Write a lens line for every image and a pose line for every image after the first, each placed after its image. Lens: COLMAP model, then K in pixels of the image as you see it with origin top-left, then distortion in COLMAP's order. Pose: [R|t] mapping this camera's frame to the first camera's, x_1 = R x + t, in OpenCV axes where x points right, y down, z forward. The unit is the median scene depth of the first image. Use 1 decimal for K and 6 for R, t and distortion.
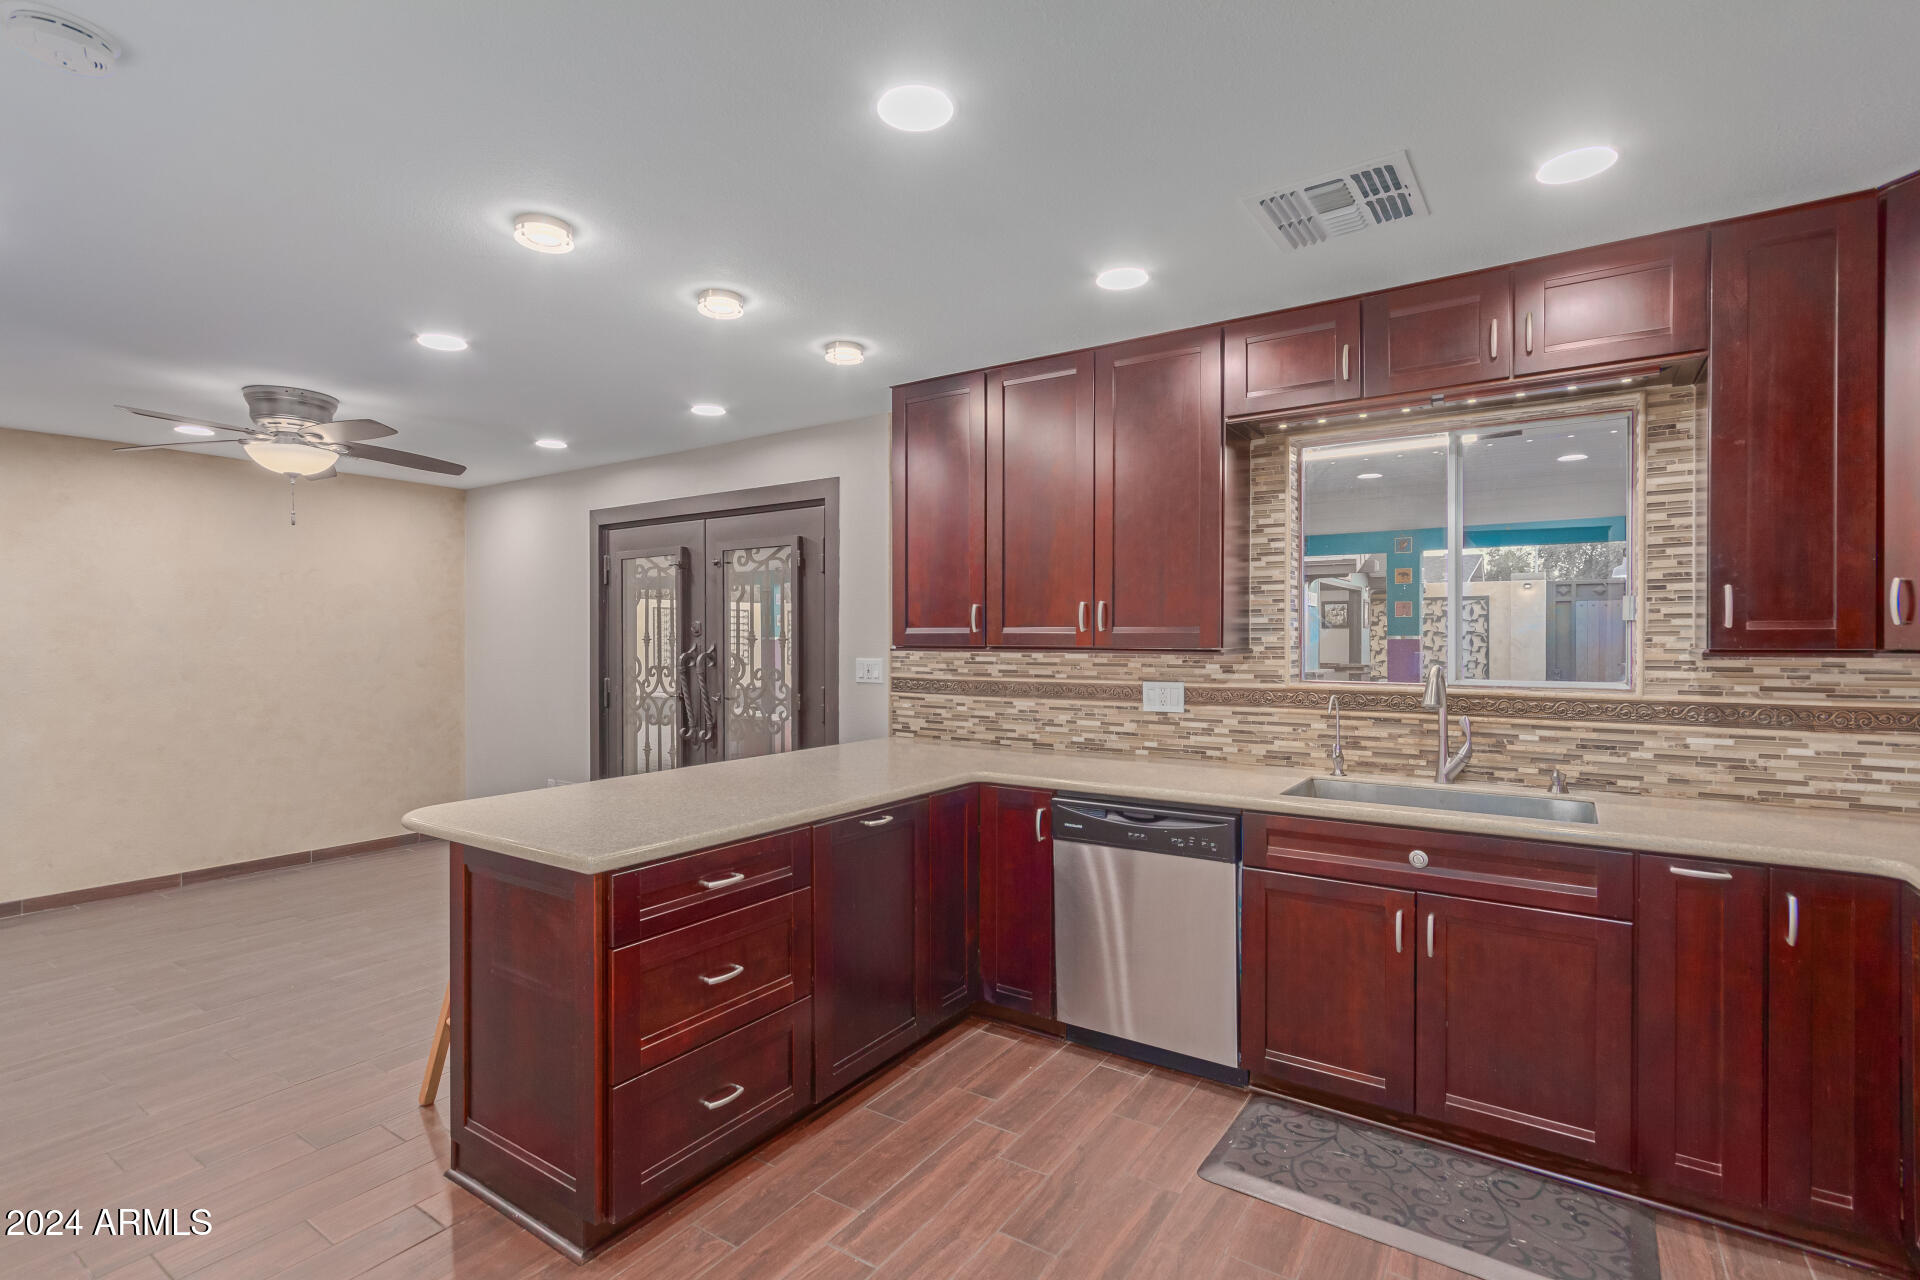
lens RADIAL K [[913.8, 0, 960.0], [0, 913.8, 640.0], [0, 0, 1]] dist [-0.002212, 0.009621]
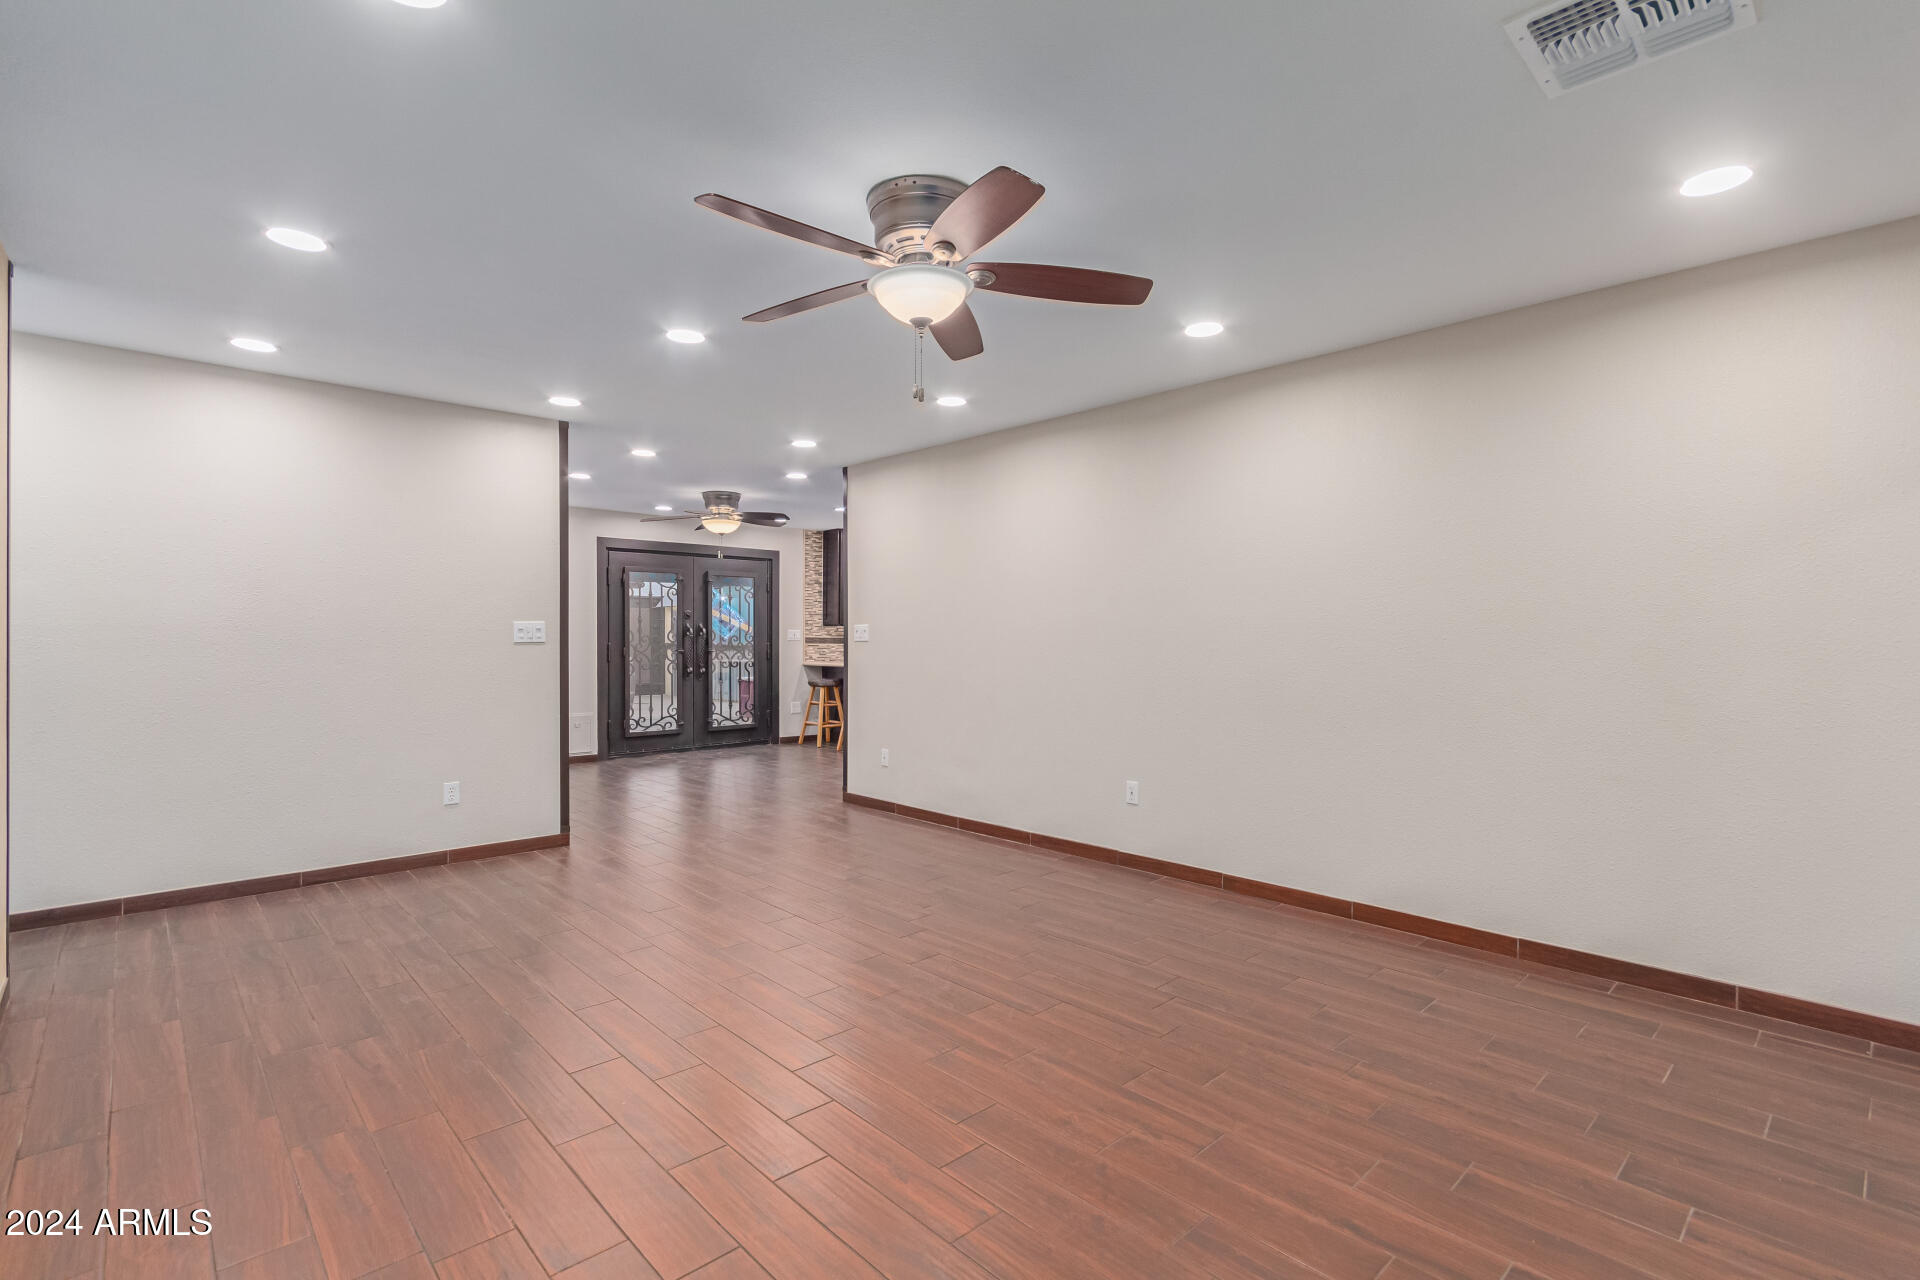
lens RADIAL K [[913.8, 0, 960.0], [0, 913.8, 640.0], [0, 0, 1]] dist [-0.002212, 0.009621]
pose [[0.205580, -0.001781, 0.978639, -2.001713], [-0.000909, 0.999998, 0.002011, 0.035035], [-0.978640, -0.001303, 0.205577, 0.074023]]
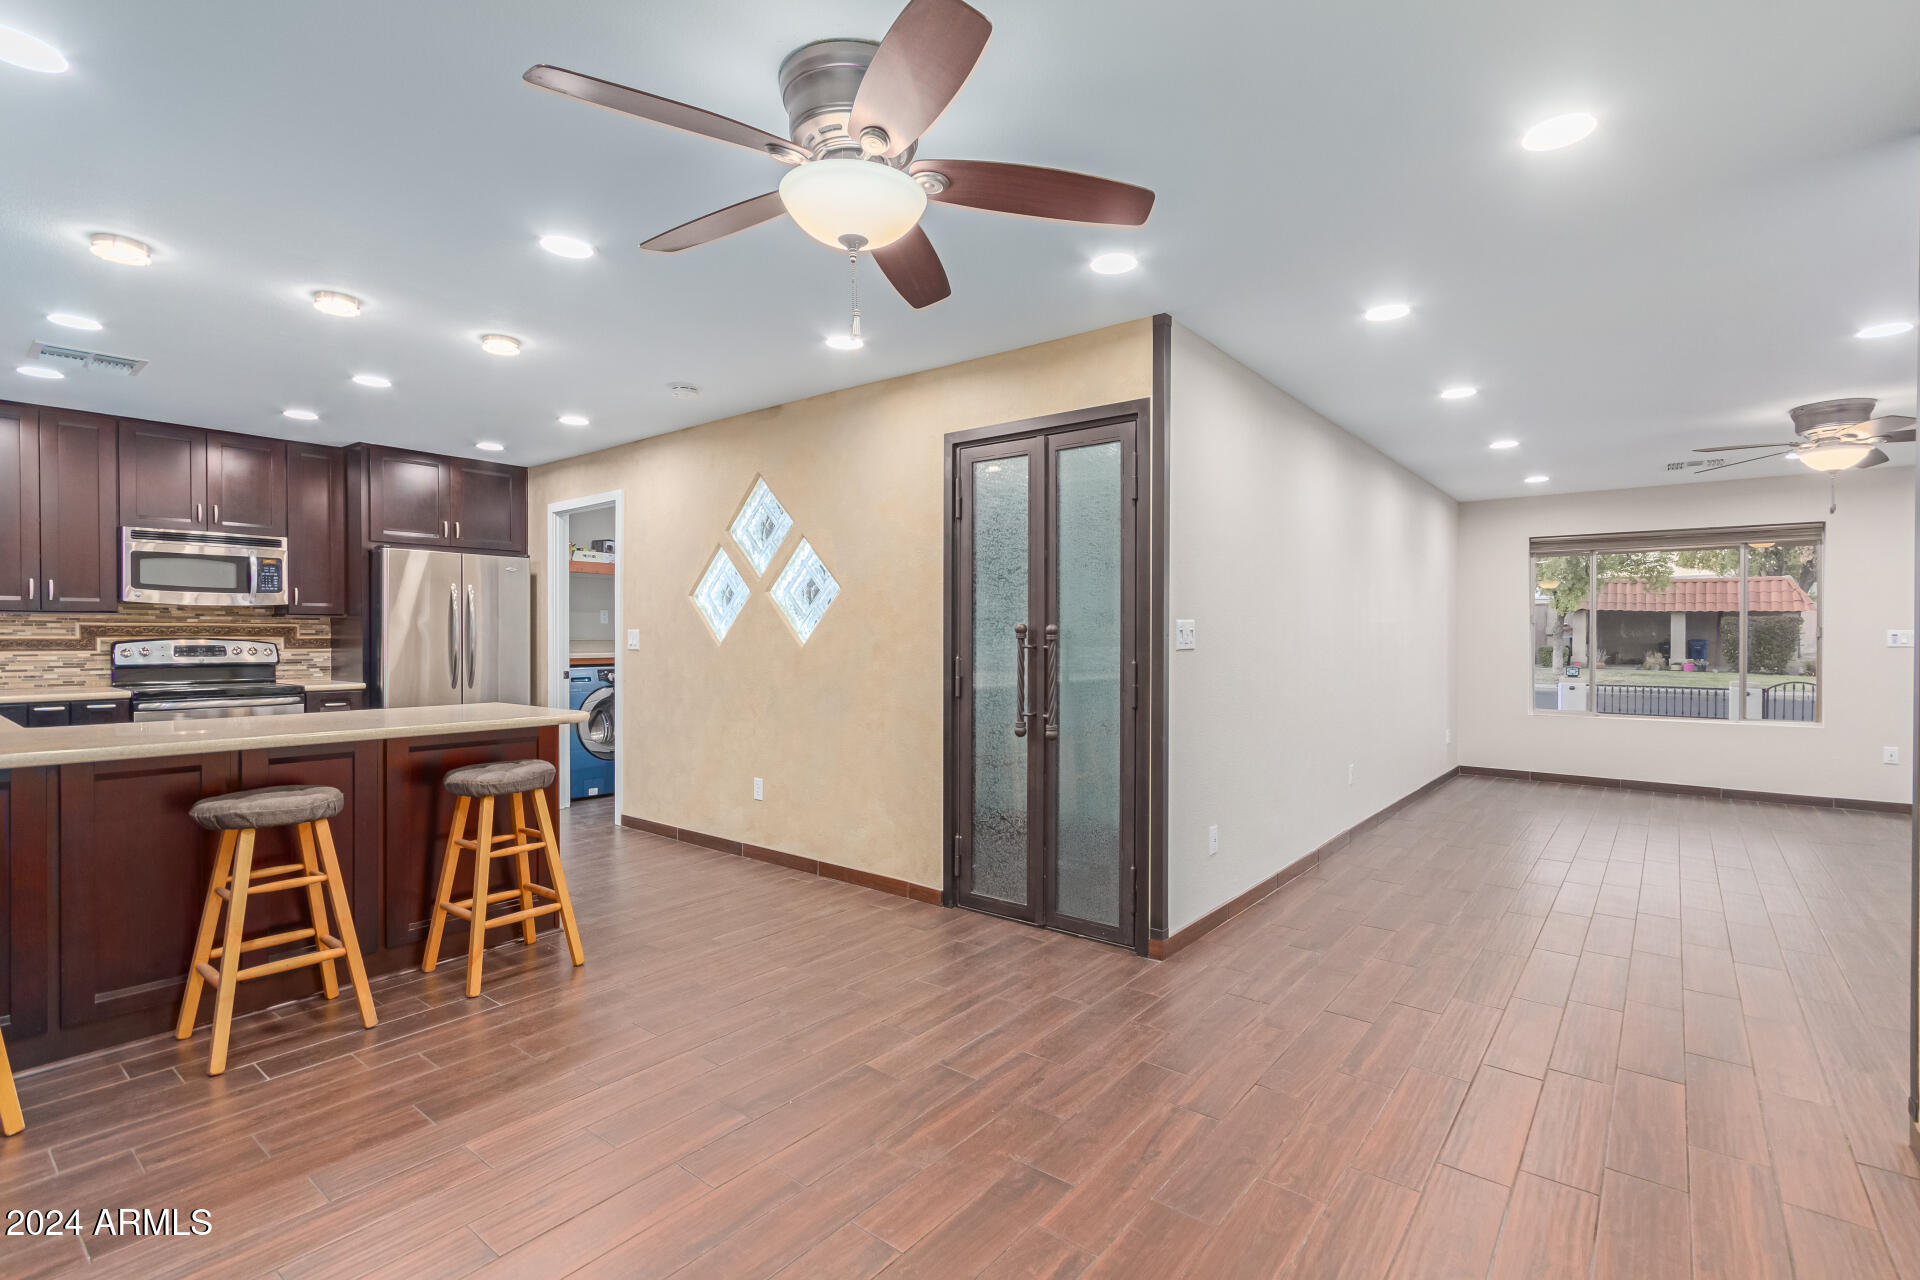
lens RADIAL K [[913.8, 0, 960.0], [0, 913.8, 640.0], [0, 0, 1]] dist [-0.002212, 0.009621]
pose [[-0.995899, -0.001139, 0.090467, -0.640647], [-0.000305, 0.999957, 0.009232, 0.026844], [-0.090474, 0.009167, -0.995857, 1.160490]]
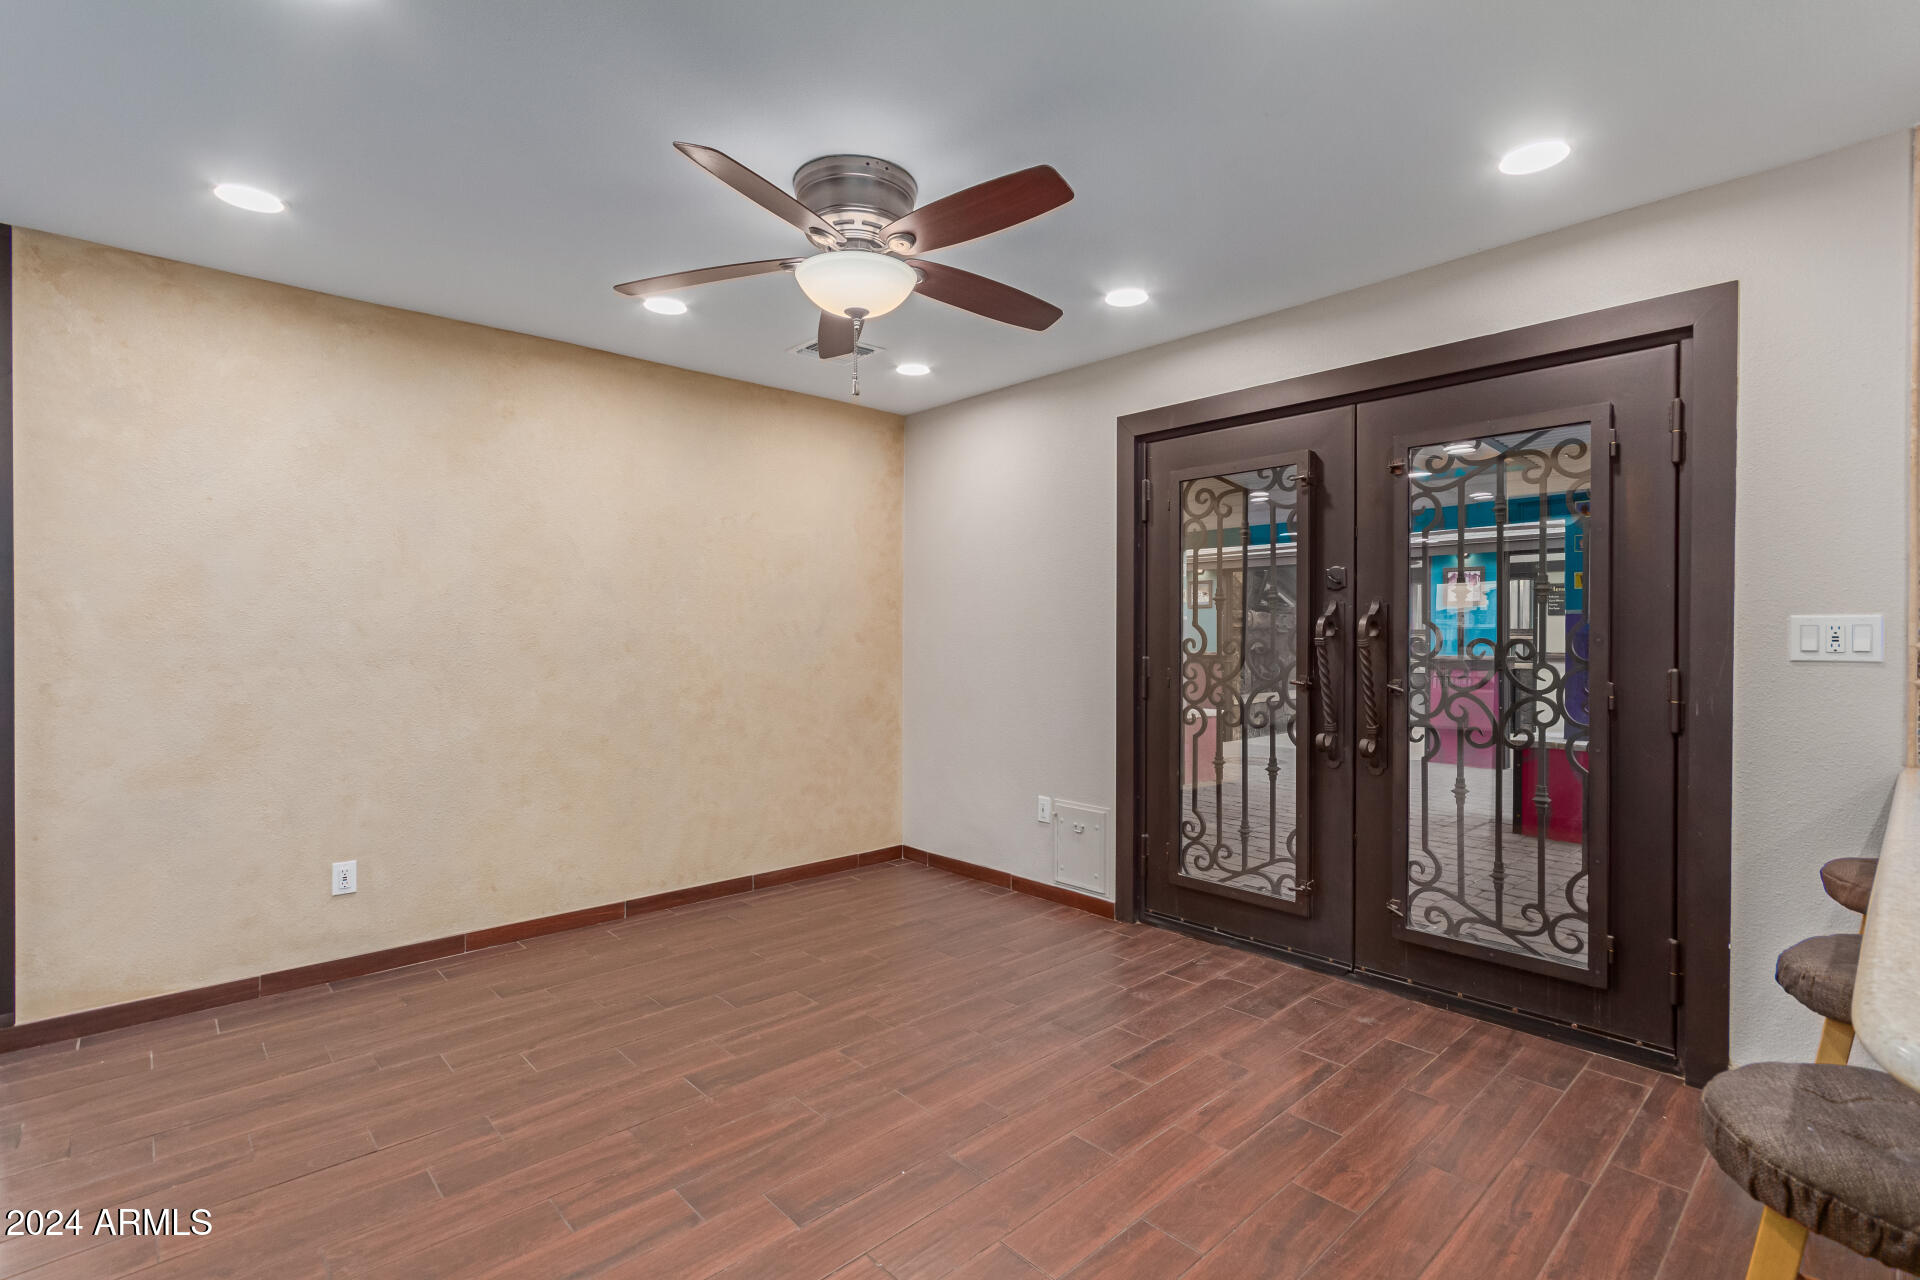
lens RADIAL K [[913.8, 0, 960.0], [0, 913.8, 640.0], [0, 0, 1]] dist [-0.002212, 0.009621]
pose [[0.971614, 0.004042, -0.236539, -0.392911], [-0.002536, 0.999975, 0.006669, 0.027408], [0.236560, -0.005880, 0.971599, 0.318792]]
